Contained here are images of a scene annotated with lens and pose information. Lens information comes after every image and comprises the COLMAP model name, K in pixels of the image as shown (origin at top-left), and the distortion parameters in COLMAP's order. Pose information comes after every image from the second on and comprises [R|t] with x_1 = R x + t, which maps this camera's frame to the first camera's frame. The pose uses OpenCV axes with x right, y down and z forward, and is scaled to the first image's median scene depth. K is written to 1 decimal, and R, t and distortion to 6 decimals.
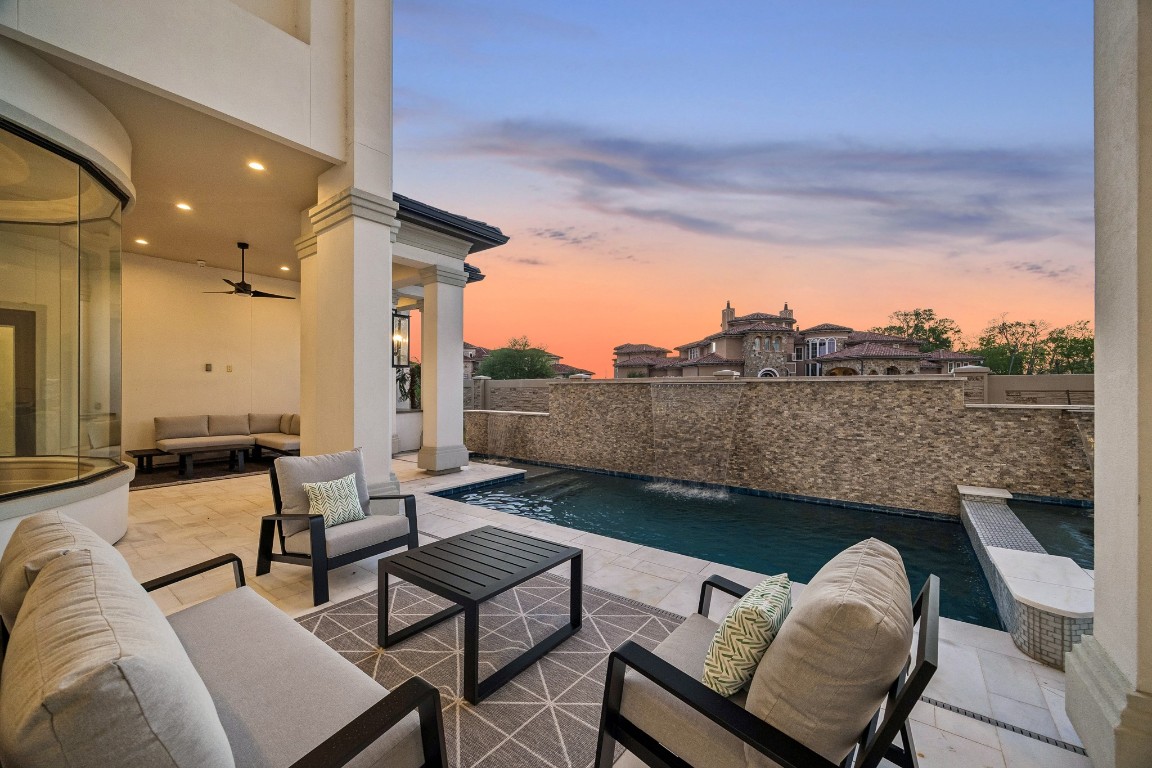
lens RADIAL K [[458.2, 0, 579.4], [0, 458.2, 386.9], [0, 0, 1]] dist [-0.001422, -0.000175]
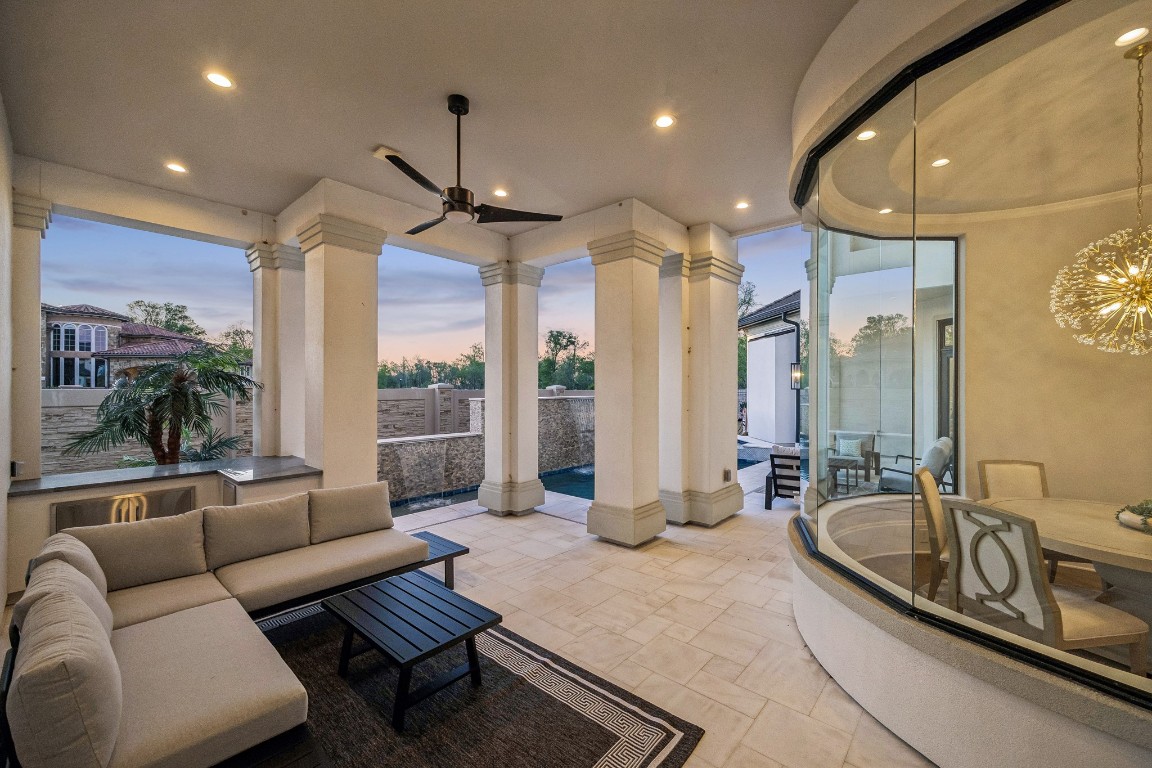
lens RADIAL K [[458.2, 0, 580.8], [0, 458.2, 387.9], [0, 0, 1]] dist [-0.001422, -0.000175]
pose [[0.081763, -0.001892, 0.996650, -0.157110], [-0.003434, 0.999992, 0.002180, -0.005750], [-0.996646, -0.003600, 0.081756, 0.114109]]
